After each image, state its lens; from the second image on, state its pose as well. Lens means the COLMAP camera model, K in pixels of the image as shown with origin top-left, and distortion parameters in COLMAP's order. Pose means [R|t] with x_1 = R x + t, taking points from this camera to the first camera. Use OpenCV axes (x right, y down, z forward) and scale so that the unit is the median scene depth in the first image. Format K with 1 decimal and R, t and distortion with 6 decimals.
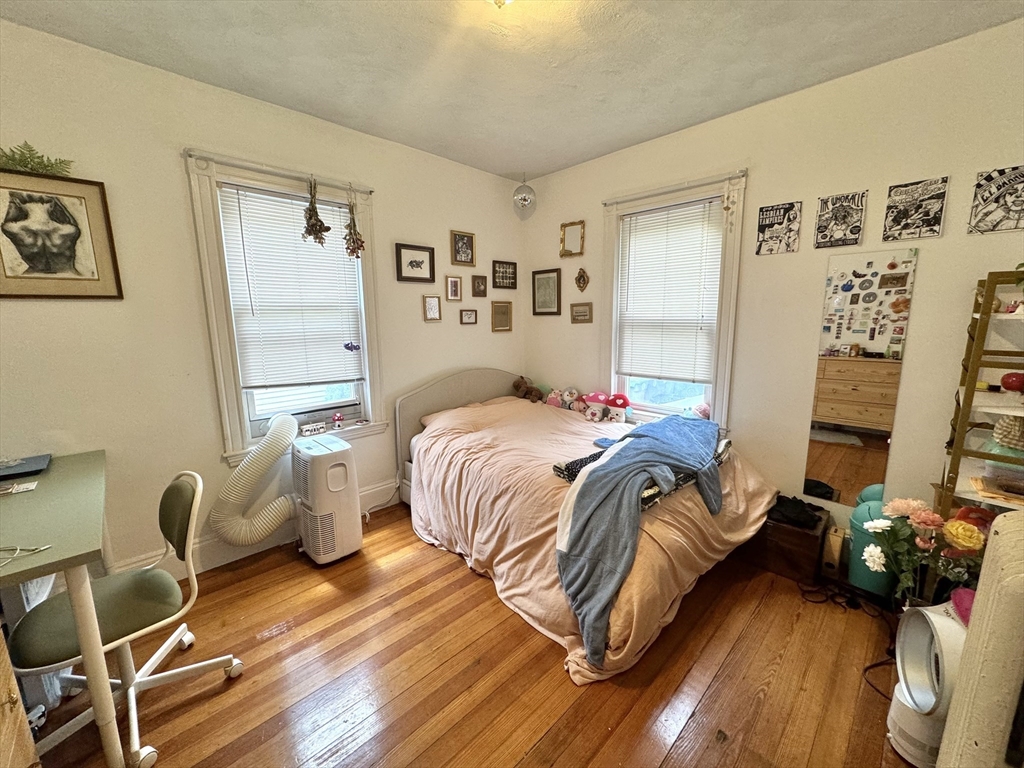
lens RADIAL K [[408.0, 0, 512.0], [0, 408.0, 384.0], [0, 0, 1]] dist [-0.001891, -0.000313]
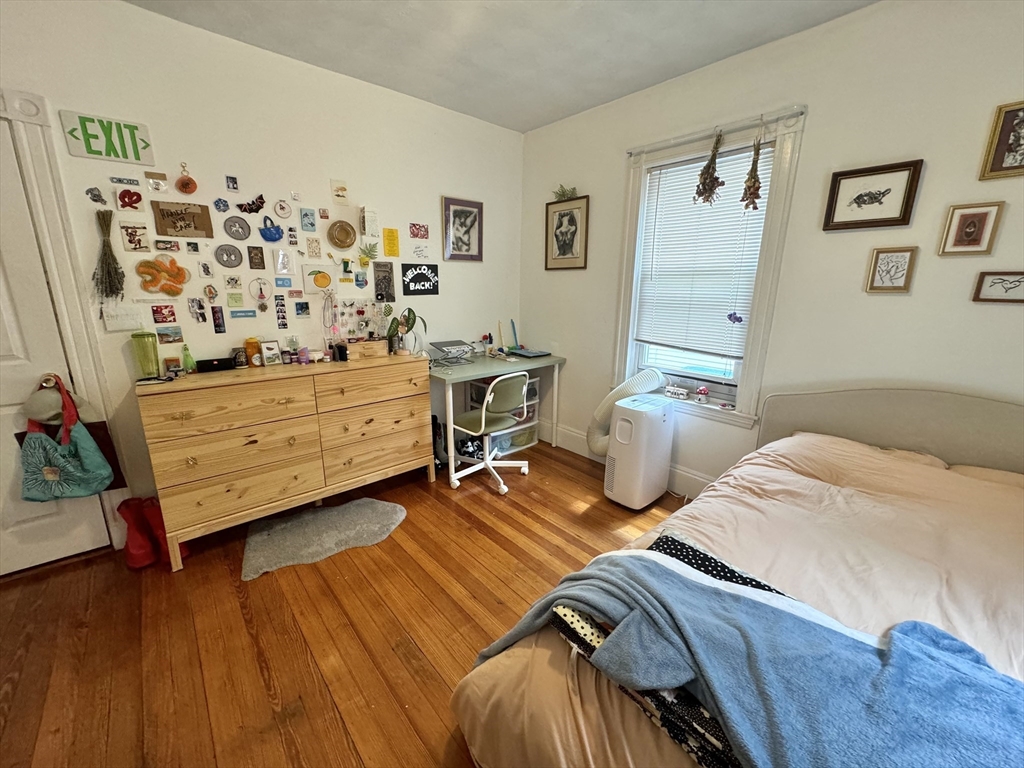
lens RADIAL K [[408.0, 0, 512.0], [0, 408.0, 384.0], [0, 0, 1]] dist [-0.001891, -0.000313]
pose [[-0.052179, 0.243074, -0.968603, 0.567718], [-0.181912, 0.951383, 0.248552, -0.098255], [0.981929, 0.189170, -0.005424, 0.643308]]
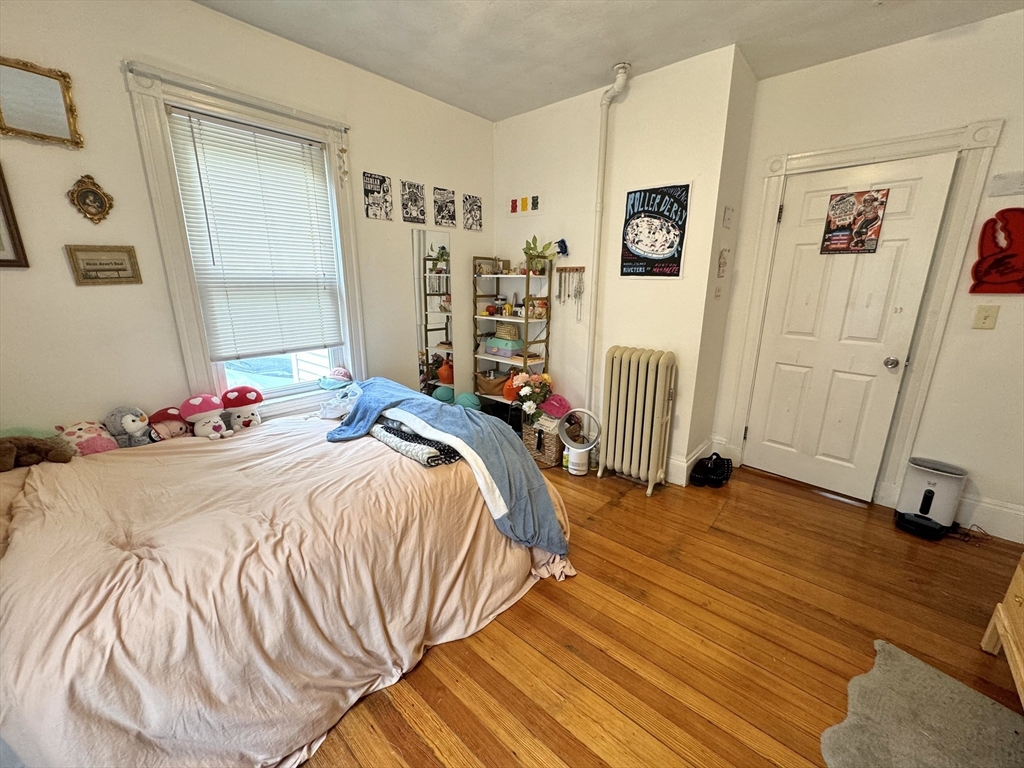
lens RADIAL K [[408.0, 0, 512.0], [0, 408.0, 384.0], [0, 0, 1]] dist [-0.001891, -0.000313]
pose [[-0.071200, -0.238980, 0.968411, -0.575682], [0.163516, 0.954944, 0.247679, -0.099097], [-0.983968, 0.175985, -0.028915, 0.728562]]
